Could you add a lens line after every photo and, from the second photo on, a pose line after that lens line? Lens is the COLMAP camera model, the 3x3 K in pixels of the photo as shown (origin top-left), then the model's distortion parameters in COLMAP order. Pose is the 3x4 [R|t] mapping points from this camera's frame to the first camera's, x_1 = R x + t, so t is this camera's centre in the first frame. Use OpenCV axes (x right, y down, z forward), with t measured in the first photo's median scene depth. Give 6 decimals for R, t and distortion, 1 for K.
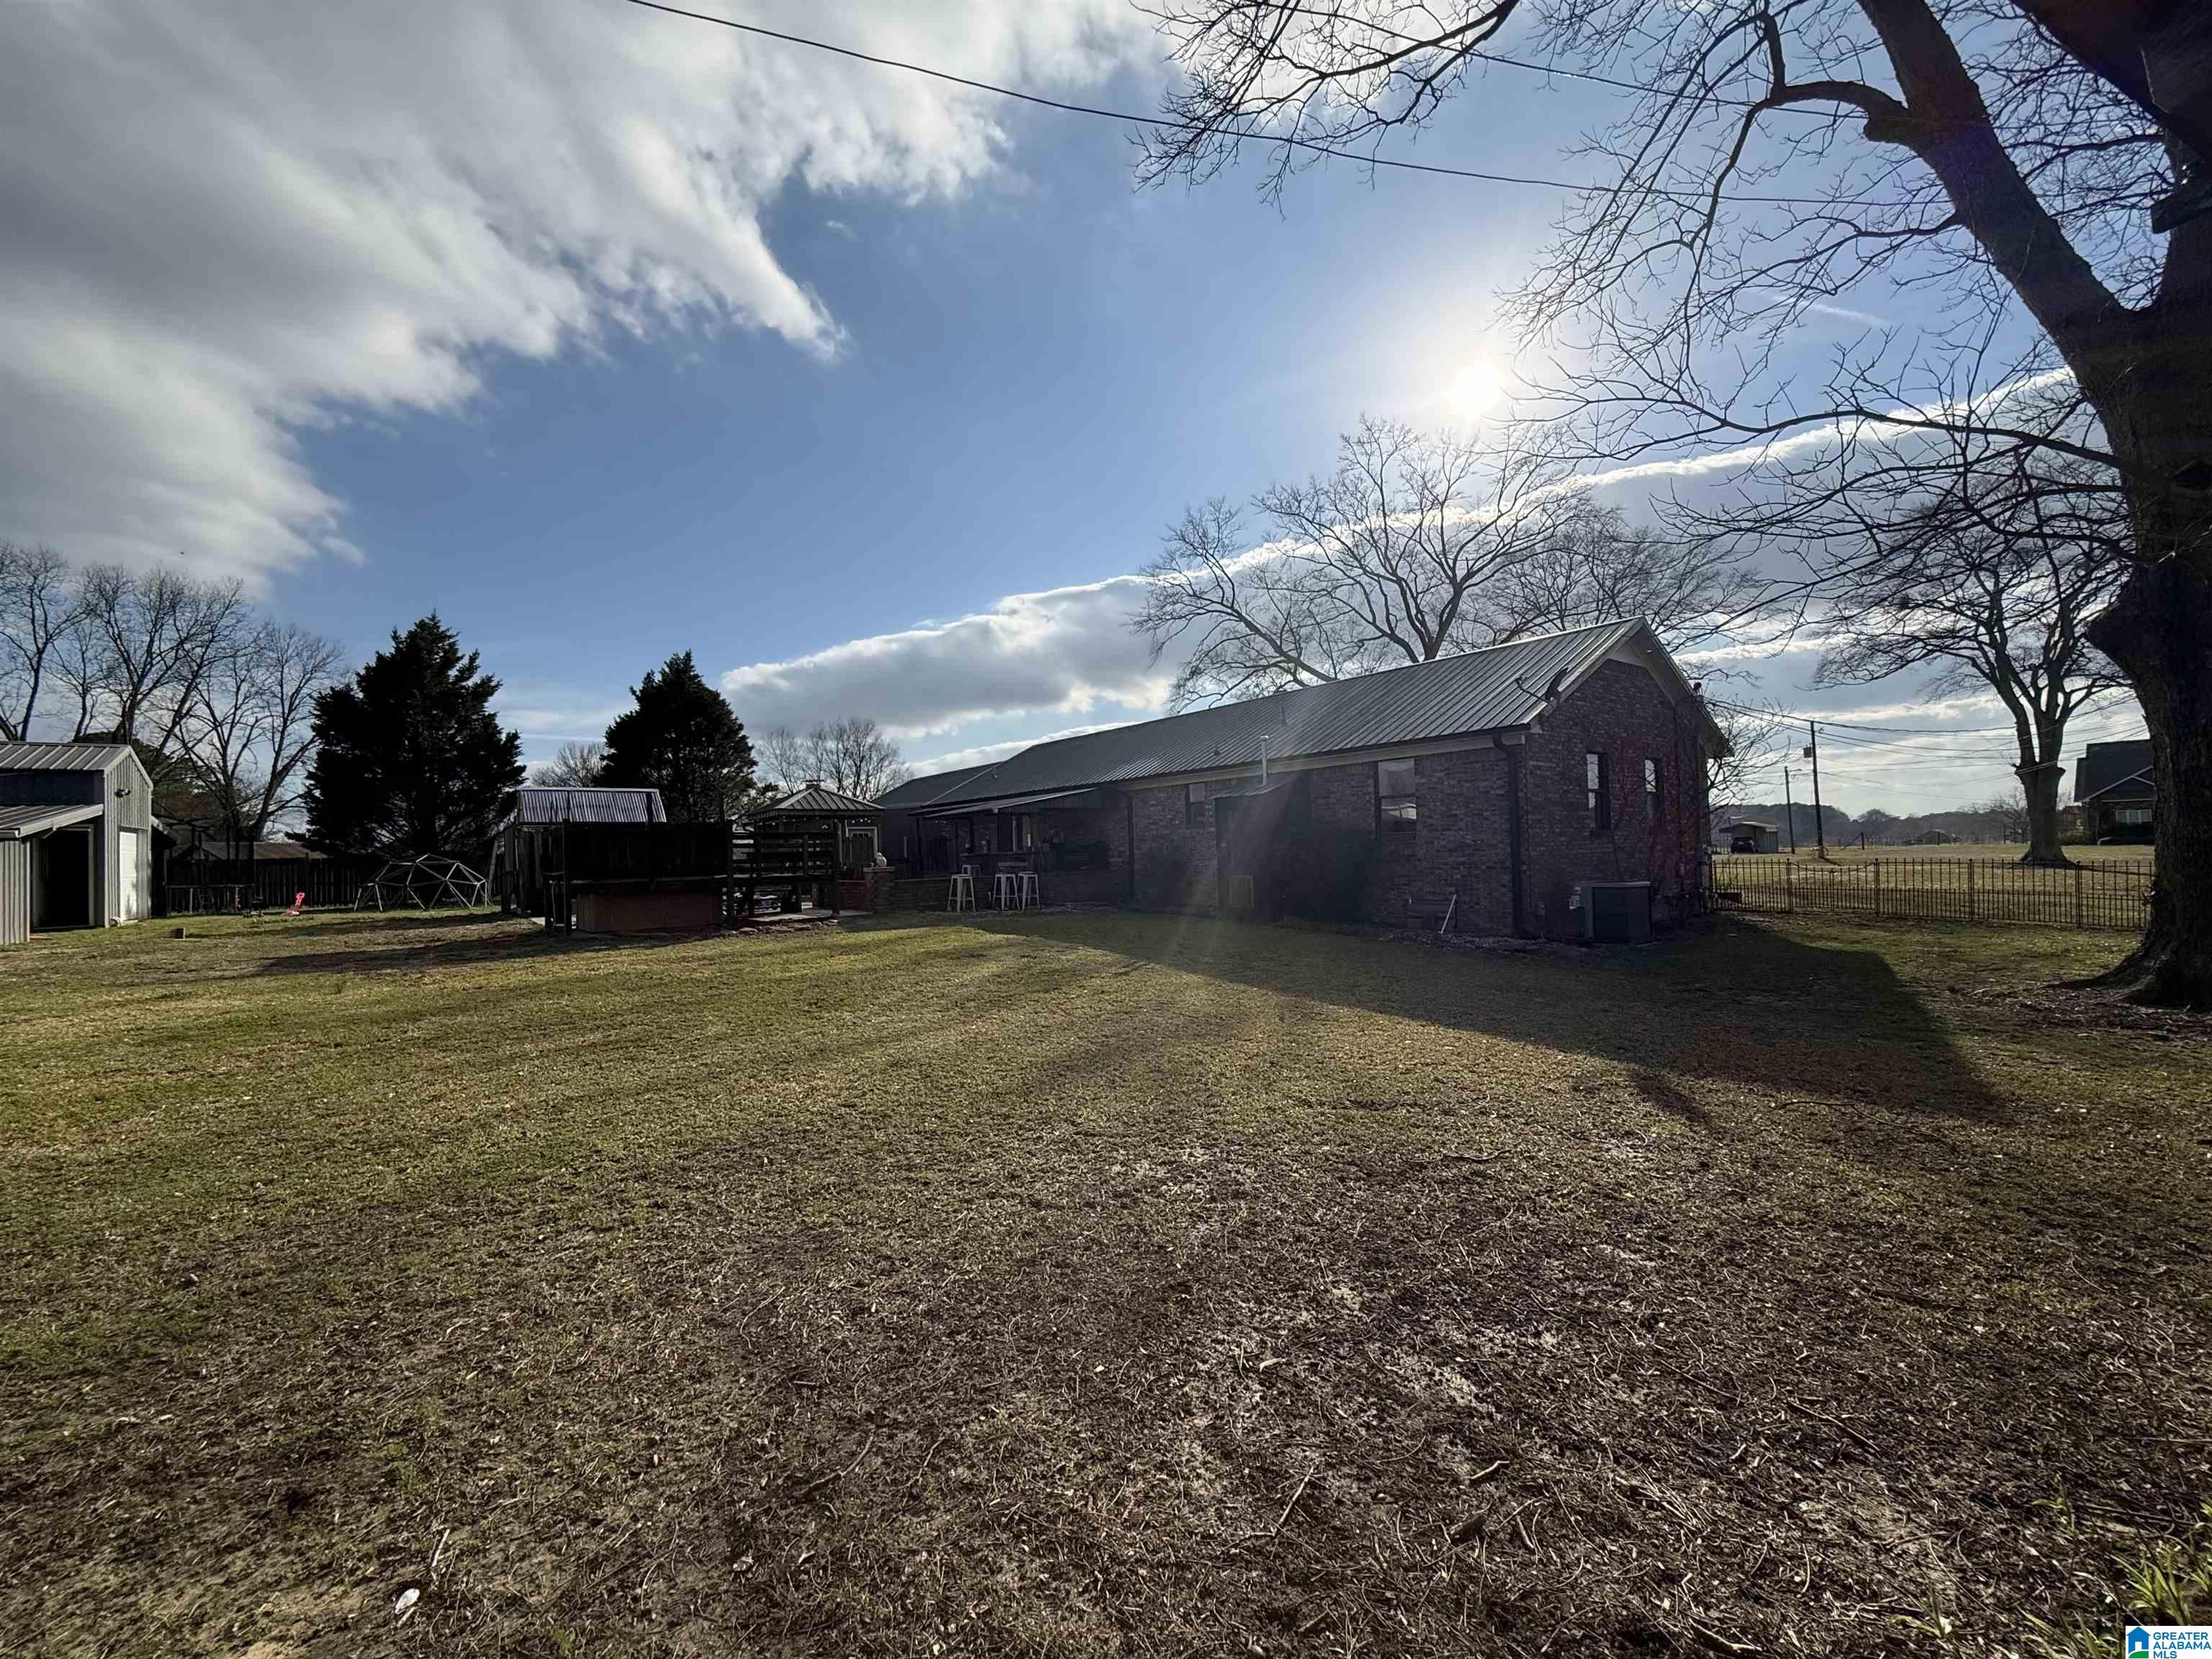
lens RADIAL K [[888.5, 0, 1109.0], [0, 888.5, 846.7], [0, 0, 1]] dist [0.001485, 0.000109]
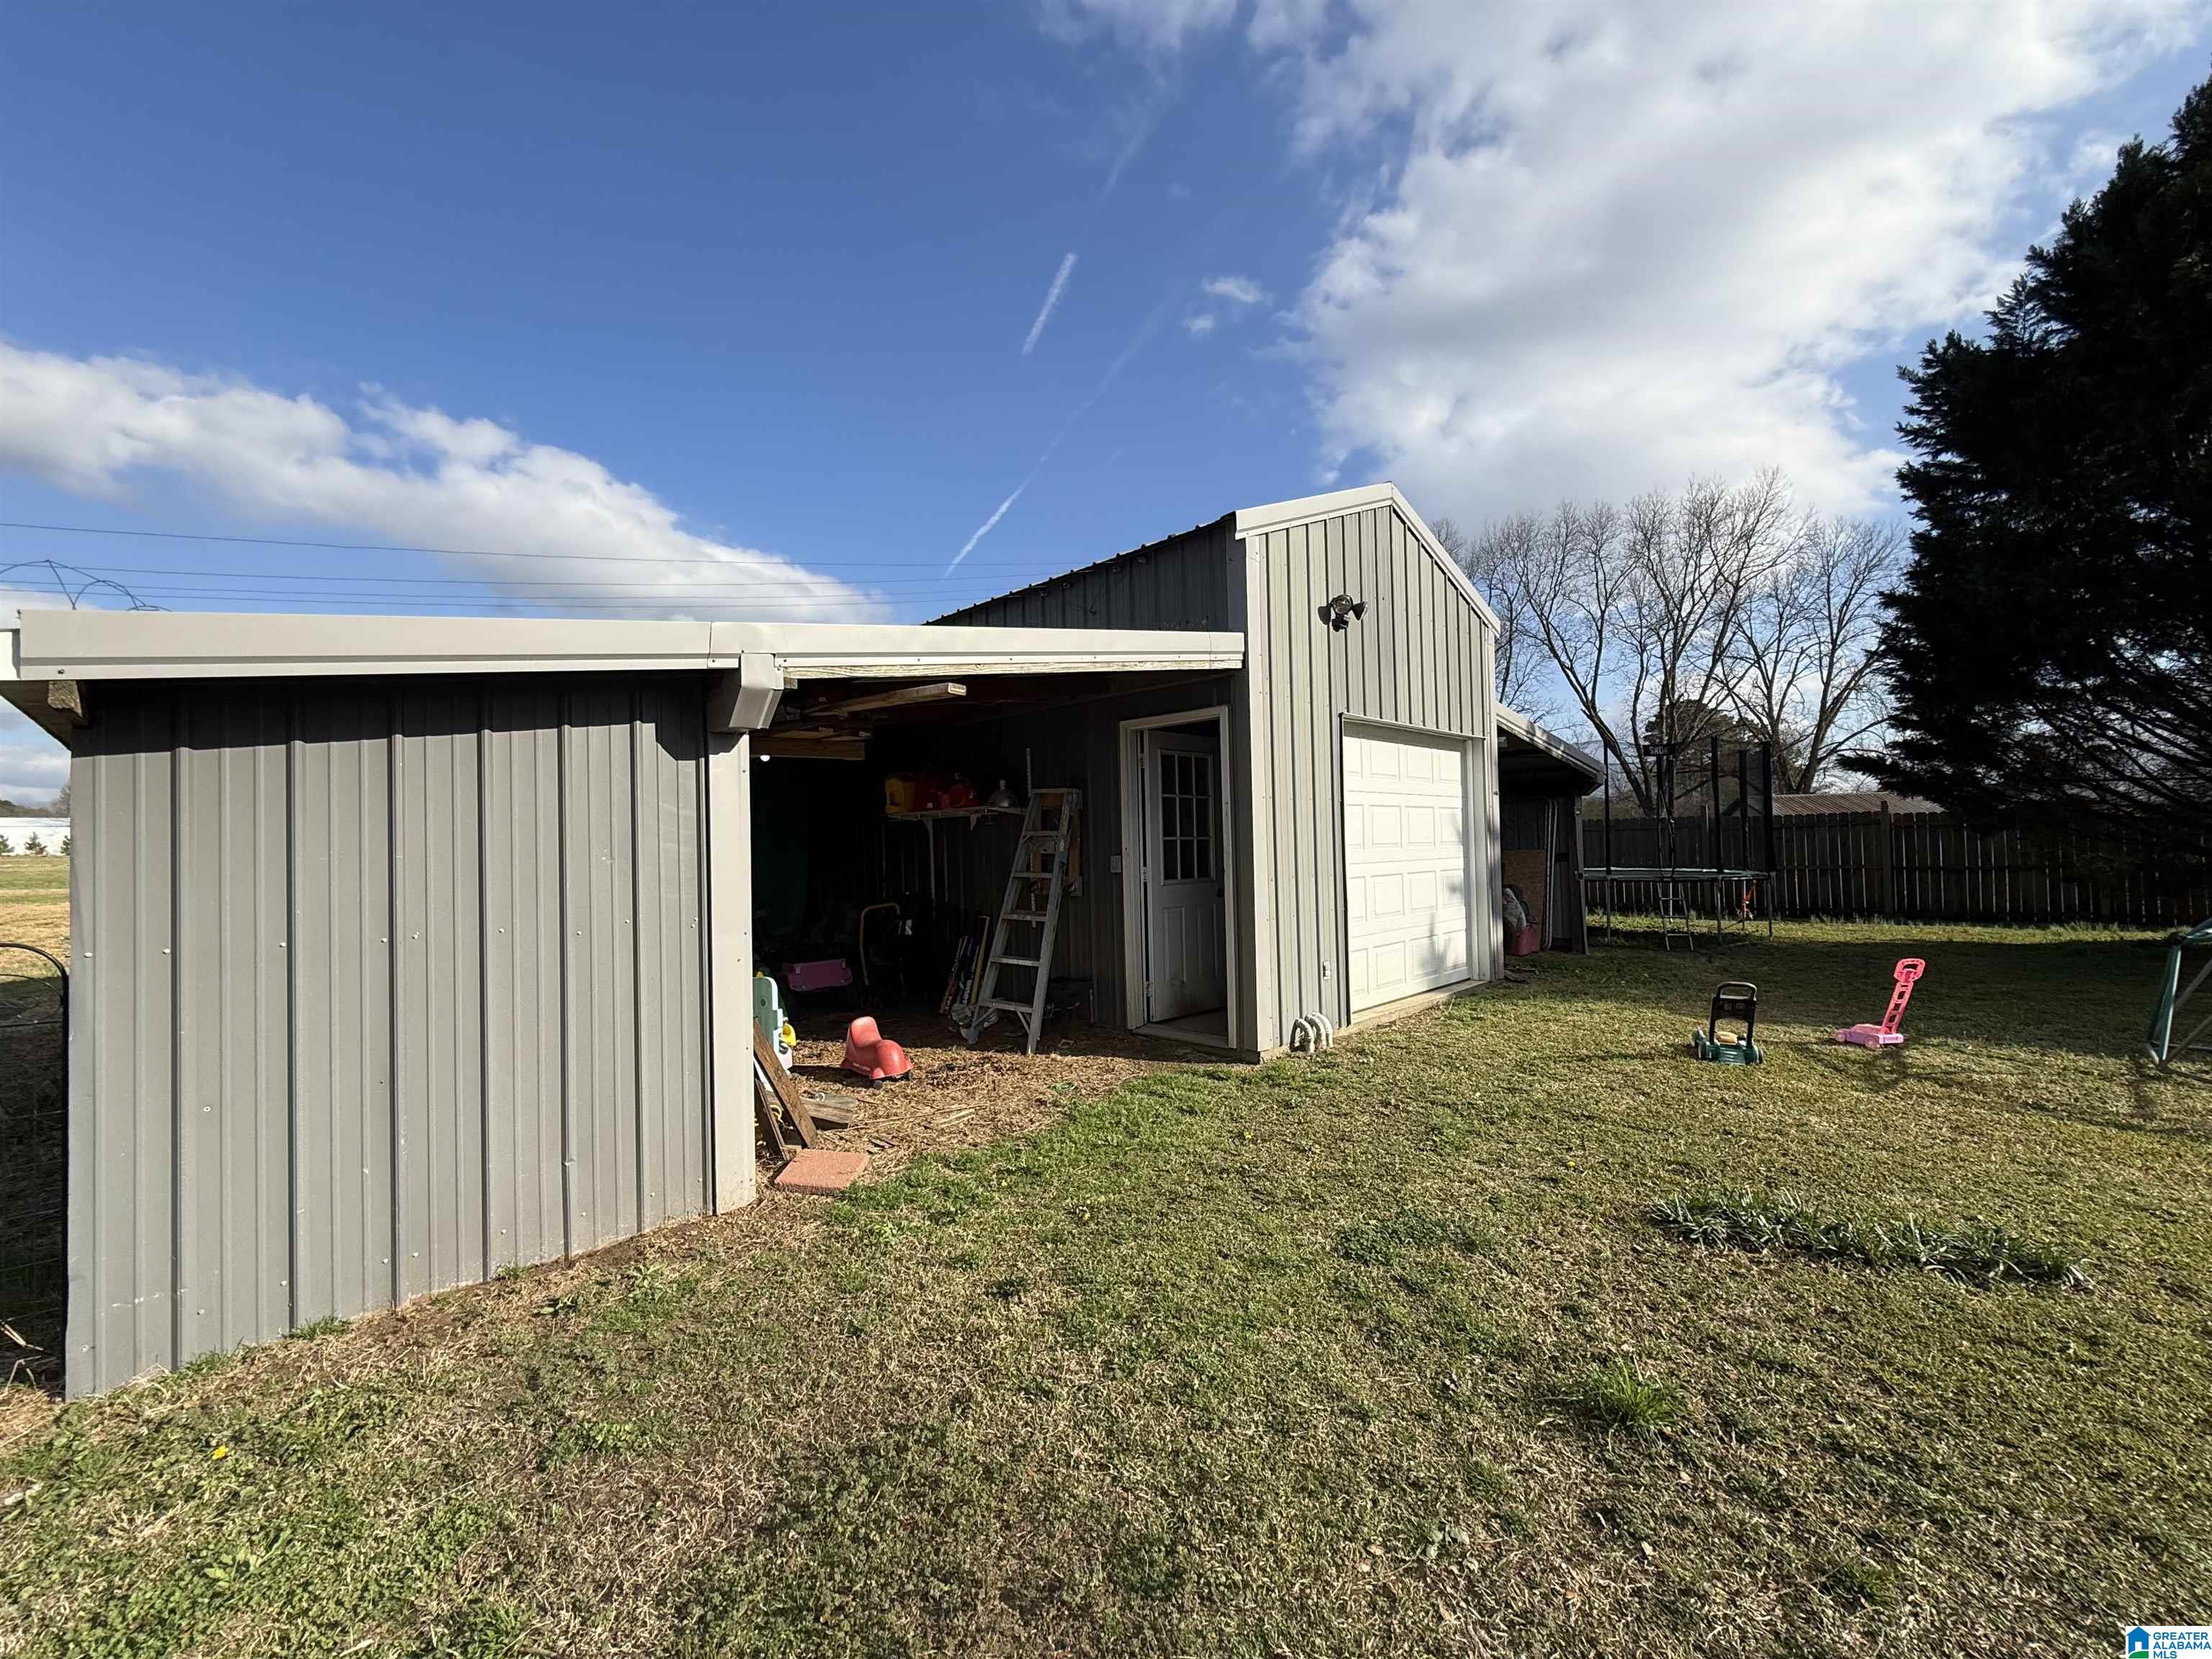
lens RADIAL K [[888.5, 0, 1108.9], [0, 888.5, 822.0], [0, 0, 1]] dist [0.001485, 0.000109]
pose [[0.135435, -0.007048, -0.990761, -0.233160], [0.028355, 0.999593, -0.003235, 0.003154], [0.990380, -0.027655, 0.135579, 0.252075]]
